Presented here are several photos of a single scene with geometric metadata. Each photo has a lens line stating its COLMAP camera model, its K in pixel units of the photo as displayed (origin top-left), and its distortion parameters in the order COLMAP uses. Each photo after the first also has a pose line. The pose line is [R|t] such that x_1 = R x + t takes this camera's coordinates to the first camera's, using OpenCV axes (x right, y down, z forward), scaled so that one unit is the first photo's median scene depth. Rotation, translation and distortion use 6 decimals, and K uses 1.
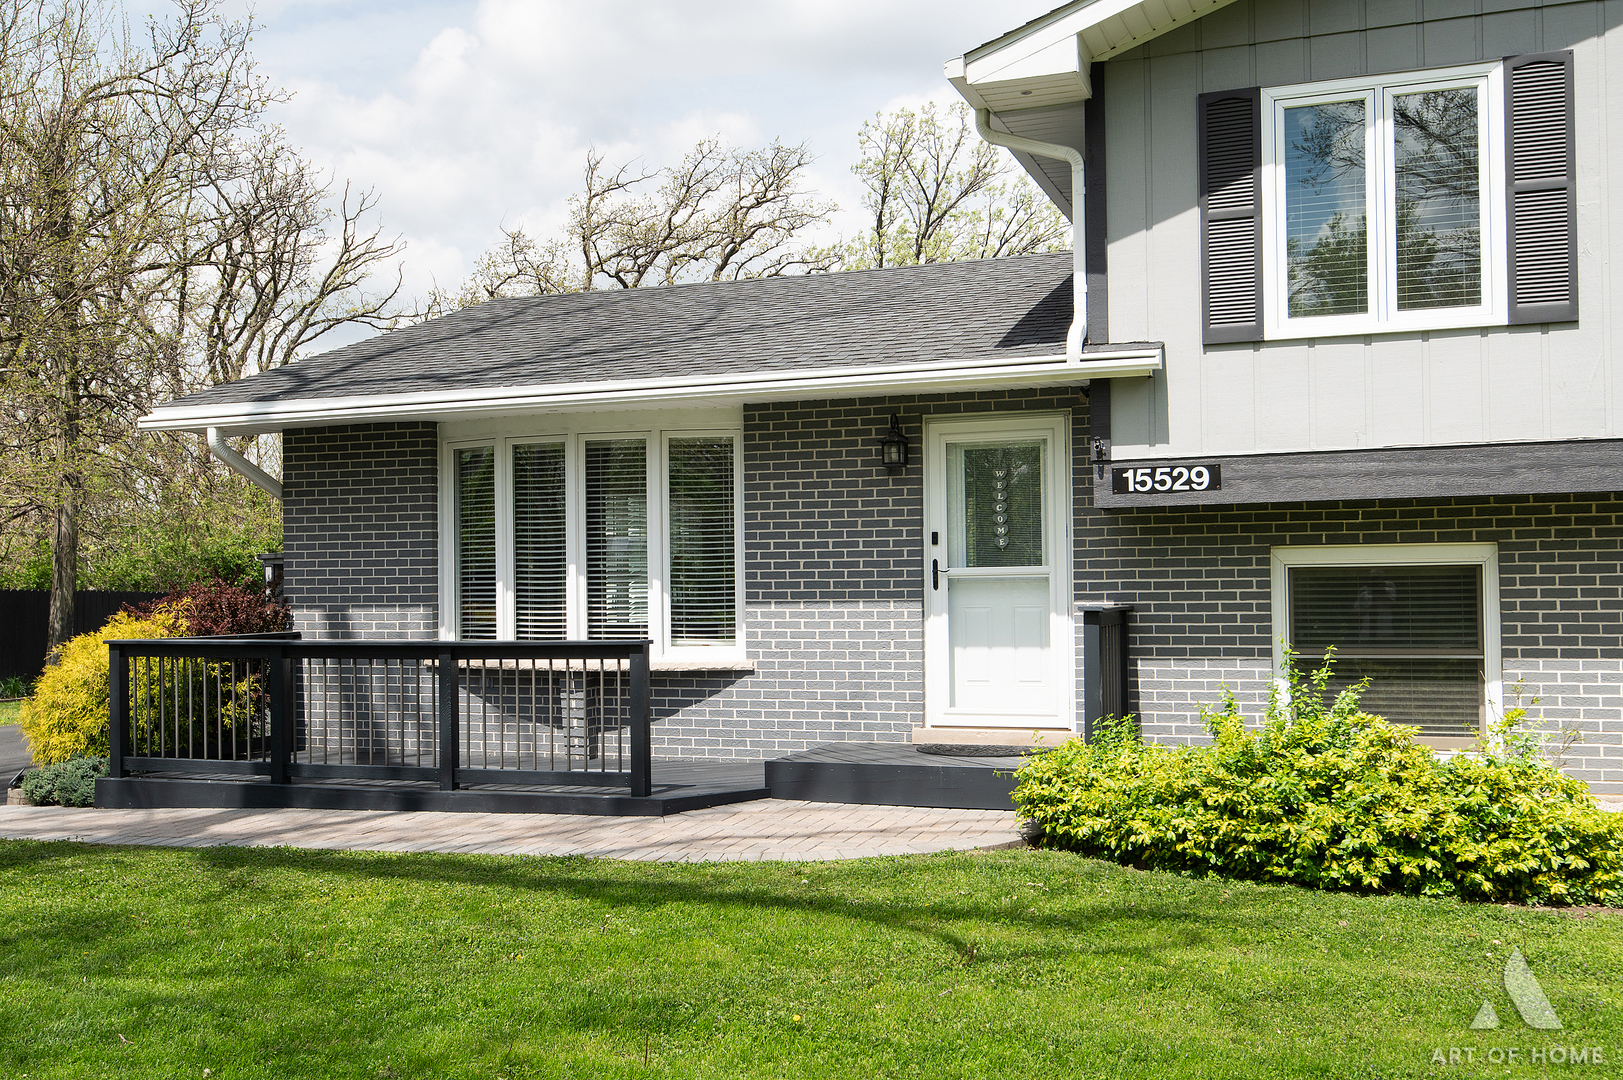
lens RADIAL K [[1570.9, 0, 802.8], [0, 1570.9, 545.7], [0, 0, 1]] dist [0.014267, 0.000000]
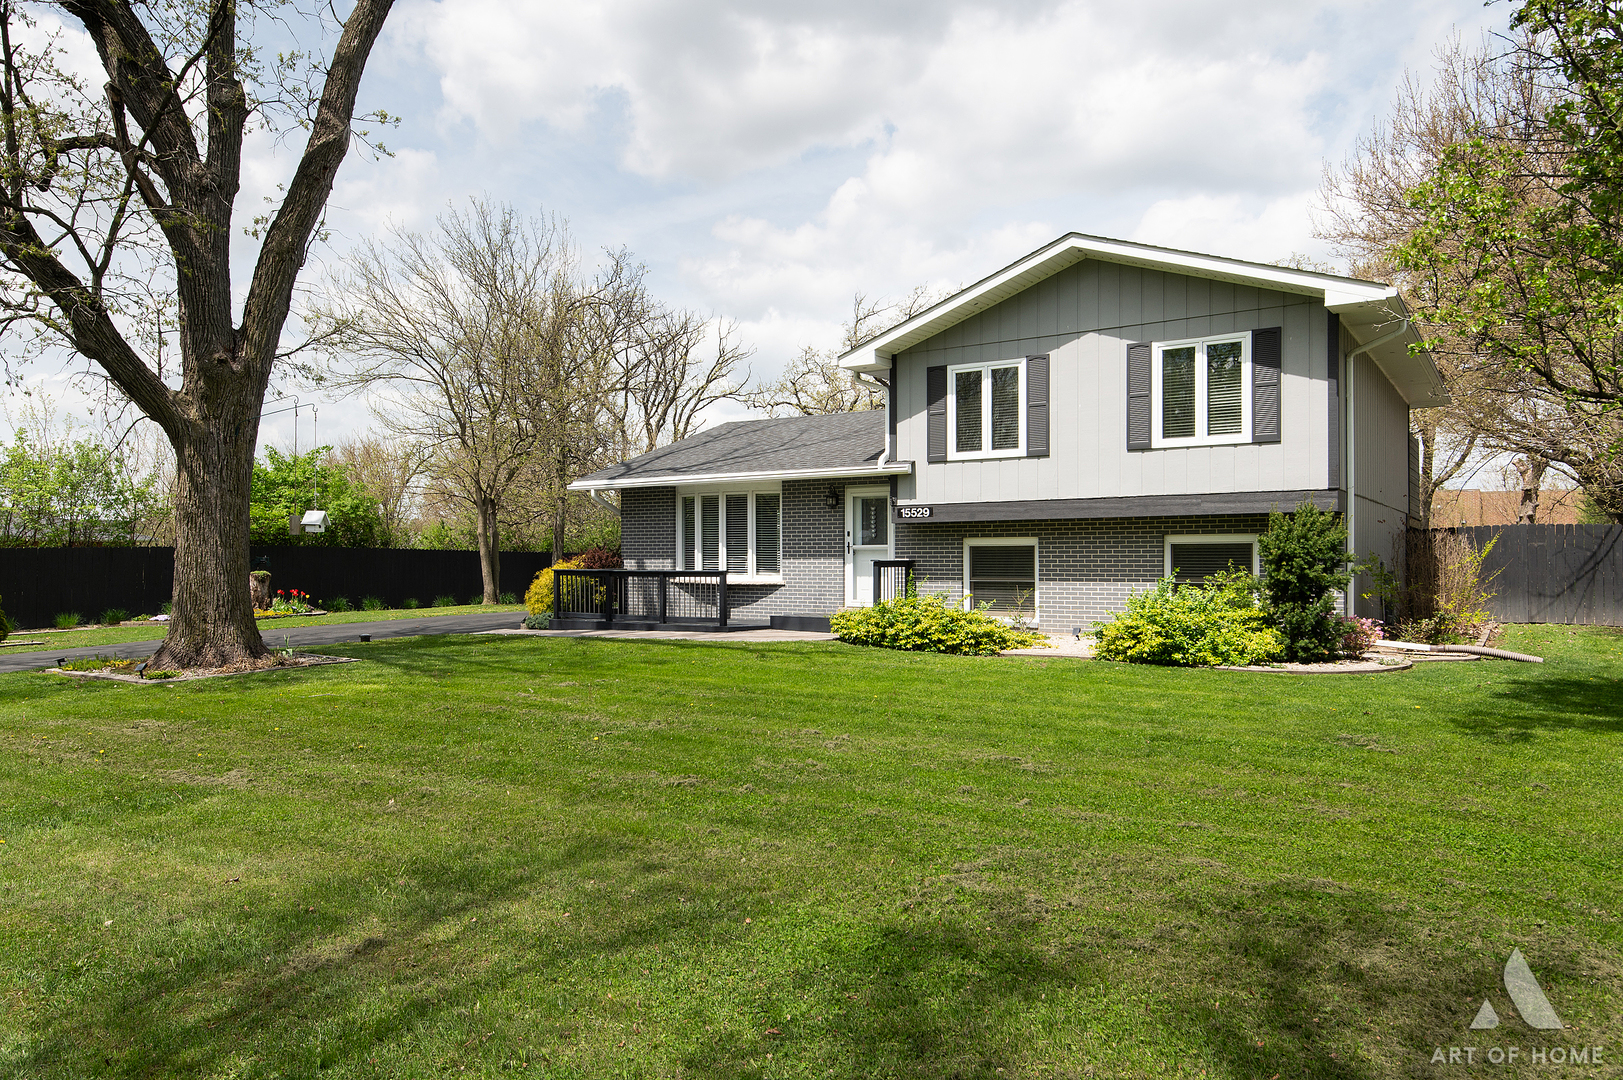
lens RADIAL K [[1082.6, 0, 806.8], [0, 1082.6, 549.6], [0, 0, 1]] dist [0.023119, 0.009377]
pose [[0.972880, 0.007191, -0.231200, 0.462798], [-0.002178, 0.999757, 0.021930, -0.018937], [0.231302, -0.020832, 0.972659, -0.800467]]
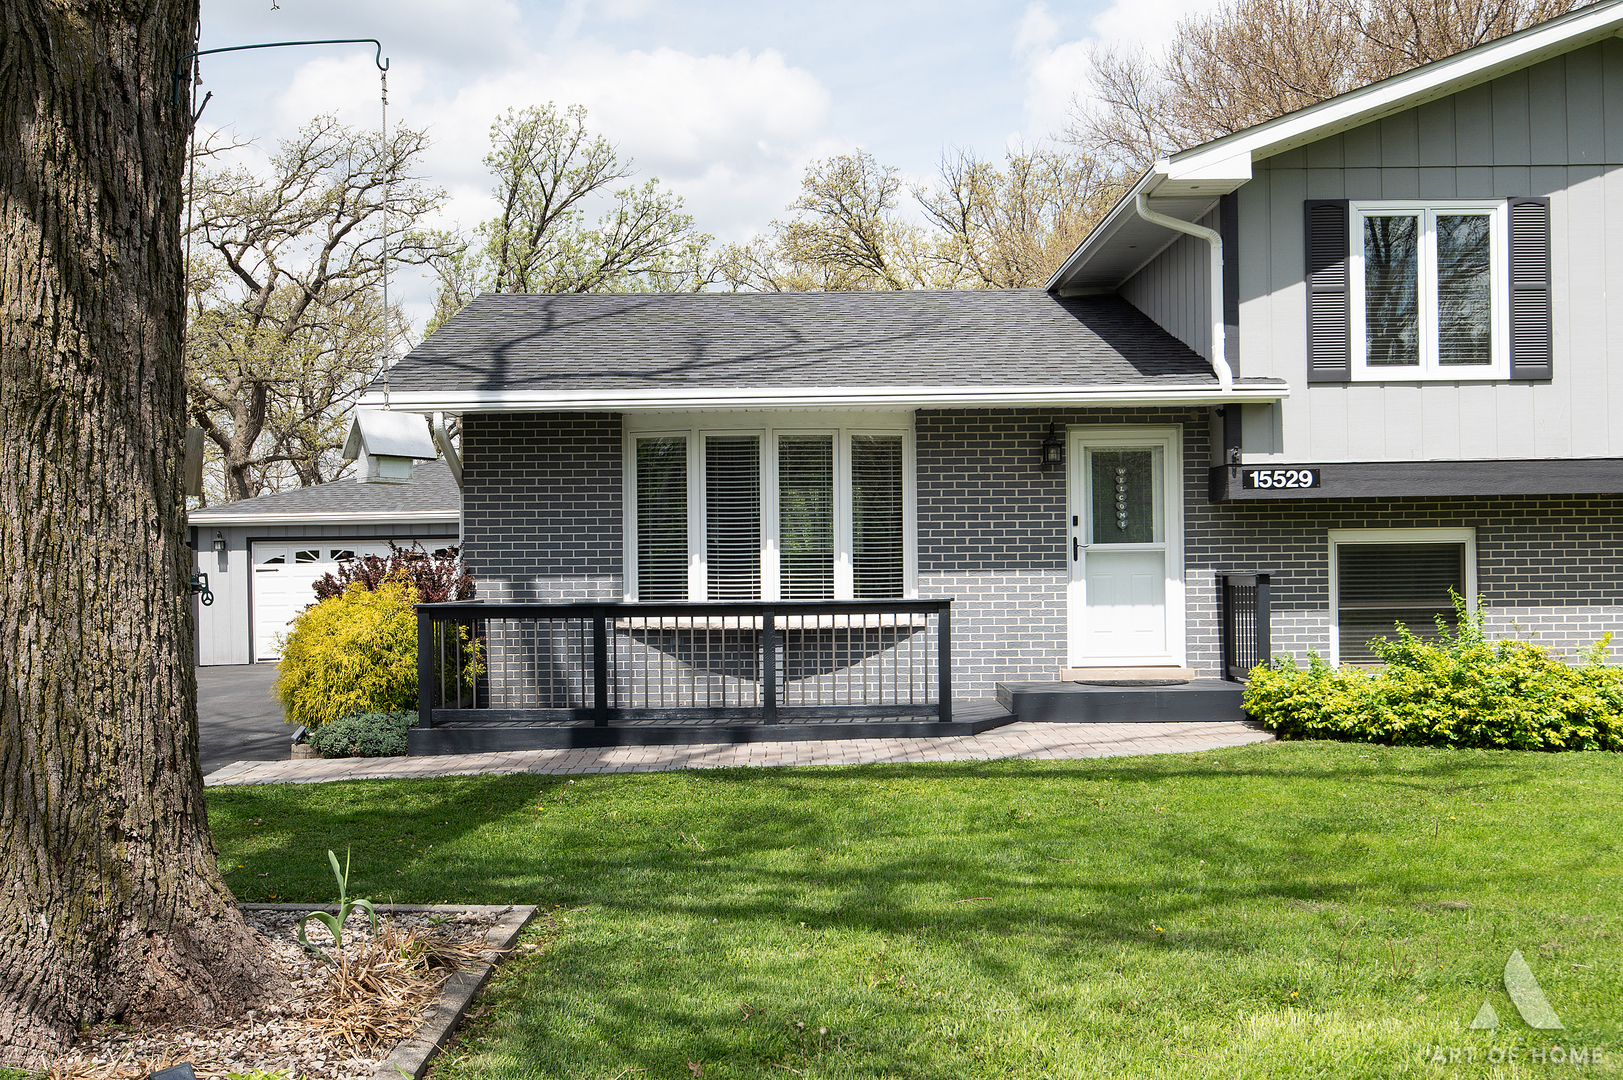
lens RADIAL K [[1570.9, 0, 805.2], [0, 1570.9, 549.7], [0, 0, 1]] dist [0.014267, 0.000000]
pose [[0.937055, 0.004661, 0.349149, -0.617556], [-0.007938, 0.999937, 0.007954, 0.011347], [-0.349090, -0.010225, 0.937033, -0.136479]]
